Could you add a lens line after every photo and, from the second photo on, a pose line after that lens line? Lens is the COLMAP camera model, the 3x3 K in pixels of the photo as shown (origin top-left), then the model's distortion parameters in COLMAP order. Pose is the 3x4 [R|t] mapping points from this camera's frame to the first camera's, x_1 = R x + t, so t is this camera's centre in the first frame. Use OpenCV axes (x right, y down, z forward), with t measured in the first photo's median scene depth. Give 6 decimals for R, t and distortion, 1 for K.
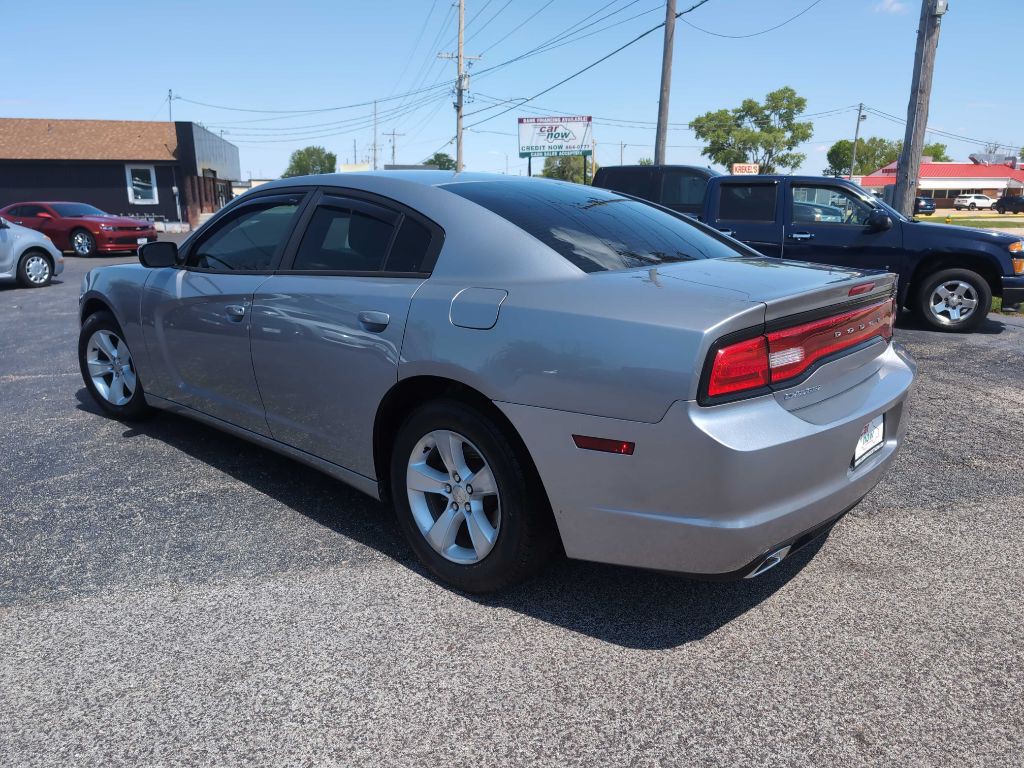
lens RADIAL K [[735.2, 0, 518.1], [0, 735.2, 377.9], [0, 0, 1]] dist [0.018109, -0.011873]
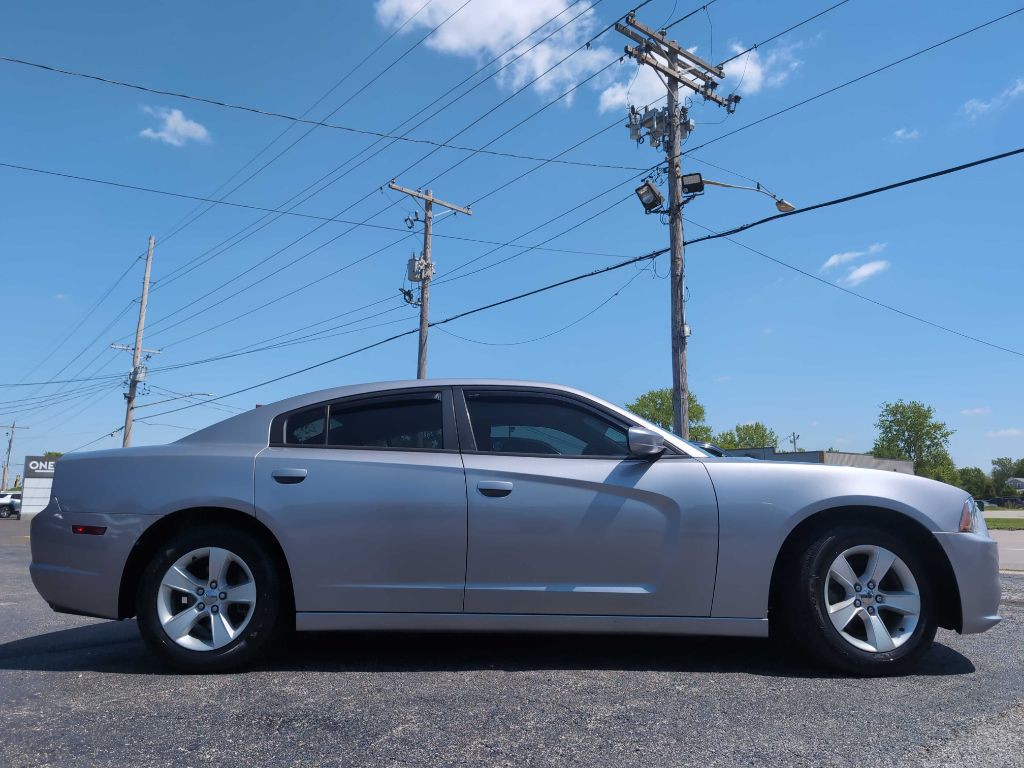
lens RADIAL K [[735.2, 0, 515.9], [0, 735.2, 380.0], [0, 0, 1]] dist [0.018109, -0.011873]
pose [[0.893113, 0.070772, 0.444231, -0.310849], [0.109789, 0.923386, -0.367837, 0.035578], [-0.436229, 0.377292, 0.816918, 0.092348]]
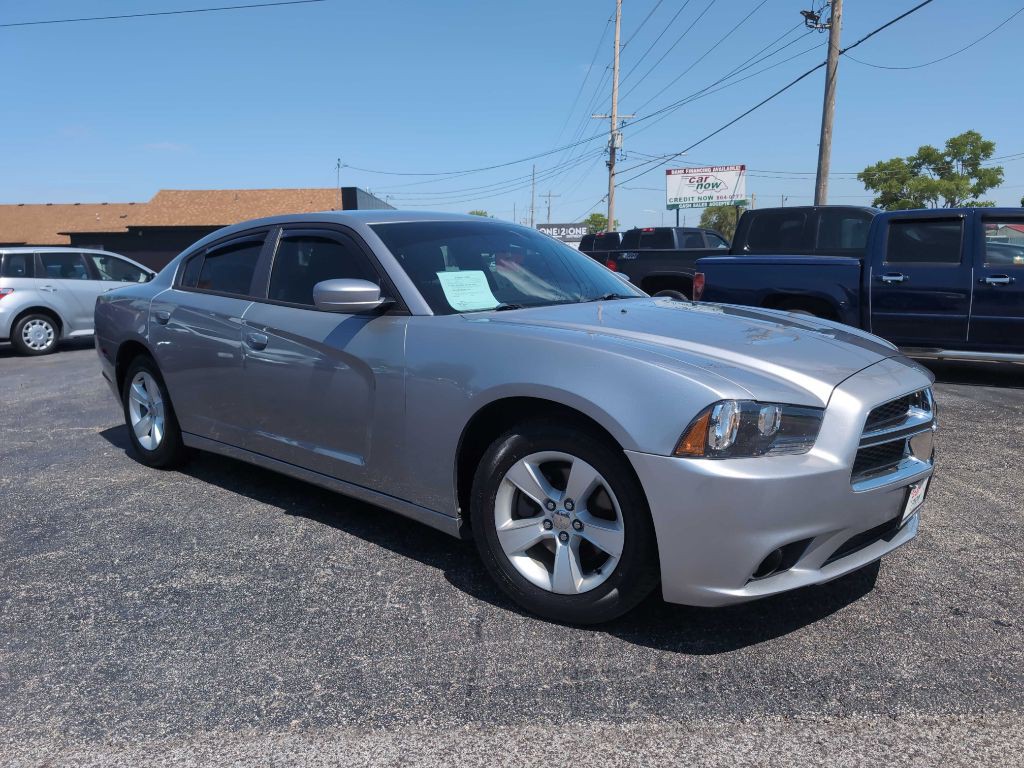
lens RADIAL K [[735.2, 0, 523.8], [0, 735.2, 377.8], [0, 0, 1]] dist [0.018109, -0.011873]
pose [[0.980148, 0.015847, -0.197631, 0.030888], [-0.030909, 0.996826, -0.073363, -0.008463], [0.195842, 0.078015, 0.977527, 0.094132]]
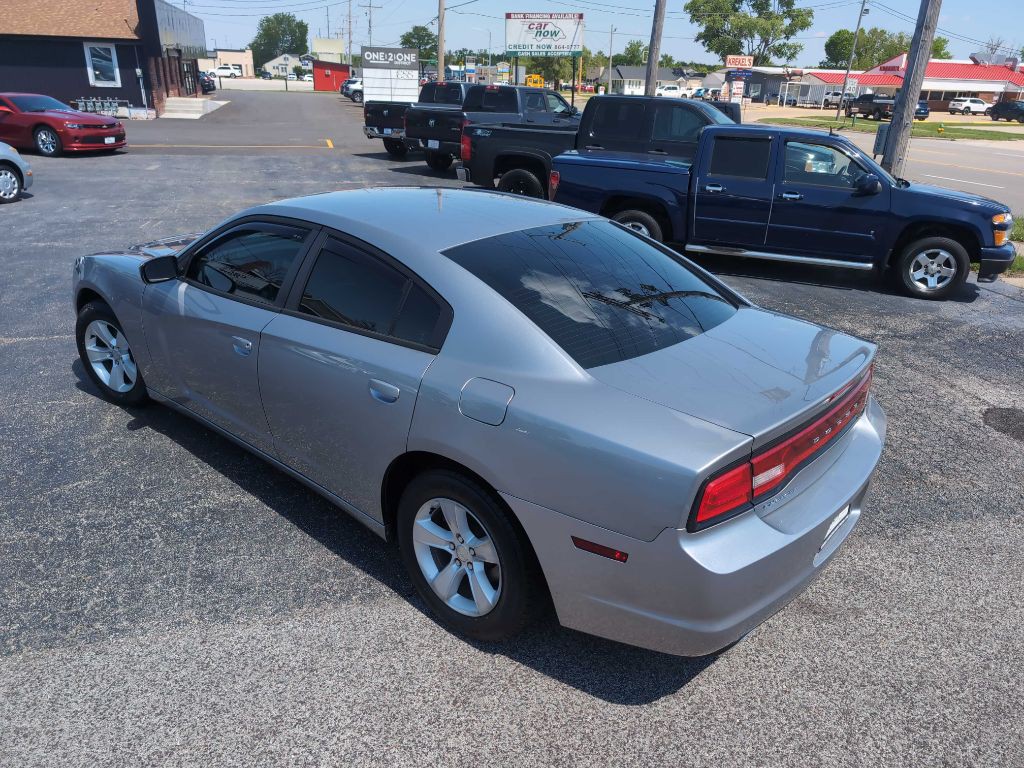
lens RADIAL K [[735.2, 0, 515.8], [0, 735.2, 380.2], [0, 0, 1]] dist [0.018109, -0.011873]
pose [[0.999227, 0.024477, 0.030759, -0.010533], [-0.028789, 0.988475, 0.148619, -0.067811], [-0.026767, -0.149390, 0.988416, -0.012314]]
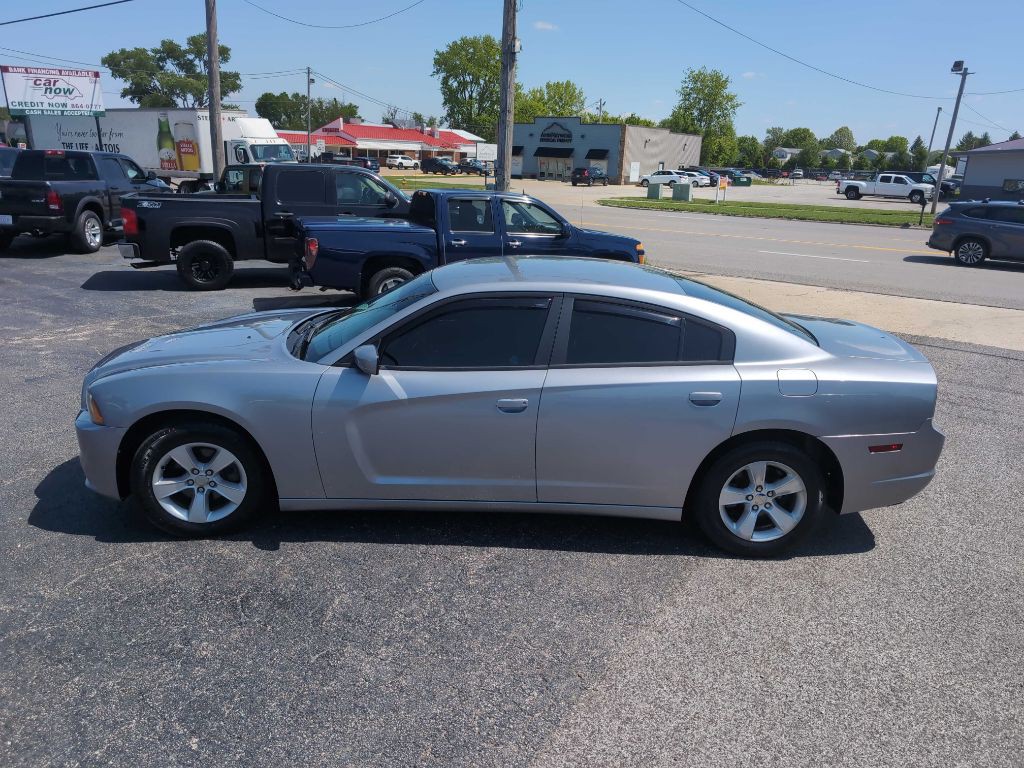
lens RADIAL K [[735.2, 0, 518.9], [0, 735.2, 371.5], [0, 0, 1]] dist [0.018109, -0.011873]
pose [[0.745884, -0.161414, 0.646221, -0.370384], [0.123385, 0.986884, 0.104092, -0.086494], [-0.654548, 0.002093, 0.756018, 0.039090]]
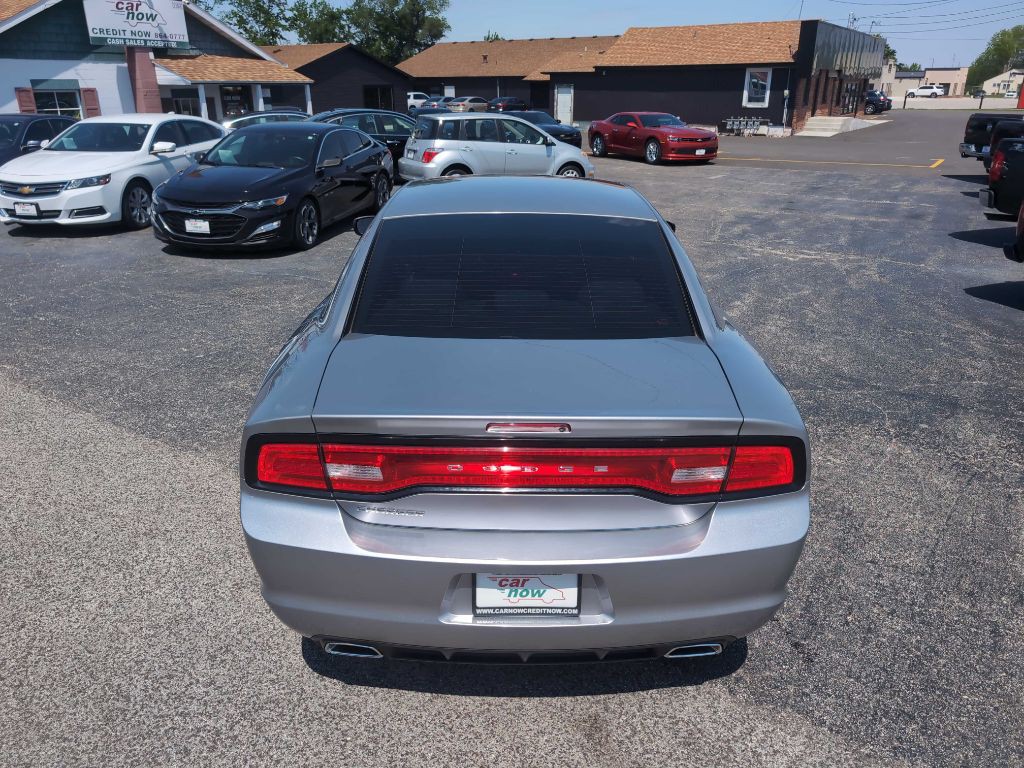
lens RADIAL K [[732.8, 0, 512.3], [0, 732.8, 373.1], [0, 0, 1]] dist [0.016604, -0.007761]
pose [[0.674795, 0.268135, -0.687572, 0.244083], [-0.176166, 0.963254, 0.202751, -0.083571], [0.716671, -0.015688, 0.697235, 0.098335]]
